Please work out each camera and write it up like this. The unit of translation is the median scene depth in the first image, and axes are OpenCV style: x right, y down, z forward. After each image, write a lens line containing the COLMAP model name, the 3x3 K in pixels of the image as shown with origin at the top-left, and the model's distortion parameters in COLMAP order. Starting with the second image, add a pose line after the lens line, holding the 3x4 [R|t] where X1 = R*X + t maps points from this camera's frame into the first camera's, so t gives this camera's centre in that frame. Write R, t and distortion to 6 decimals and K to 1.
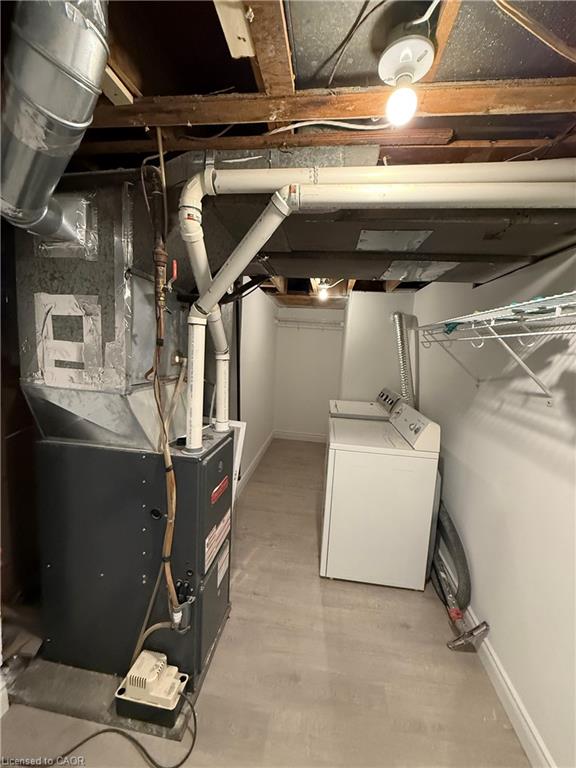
lens RADIAL K [[304.1, 0, 287.2], [0, 304.1, 383.1], [0, 0, 1]] dist [-0.000666, -0.000284]
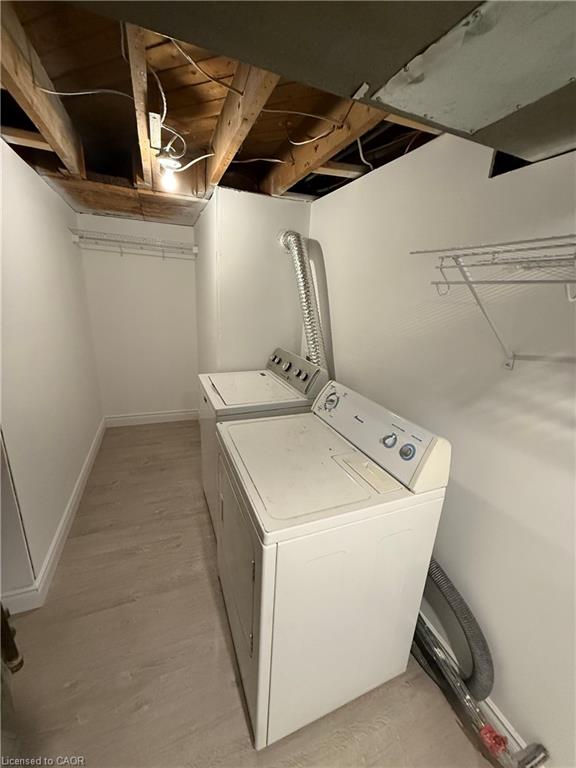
lens RADIAL K [[304.1, 0, 287.9], [0, 304.1, 381.7], [0, 0, 1]] dist [-0.000666, -0.000284]
pose [[0.868868, -0.146406, 0.472900, 0.001768], [0.051793, 0.976909, 0.207282, -0.055821], [-0.492327, -0.155608, 0.856388, 0.402225]]
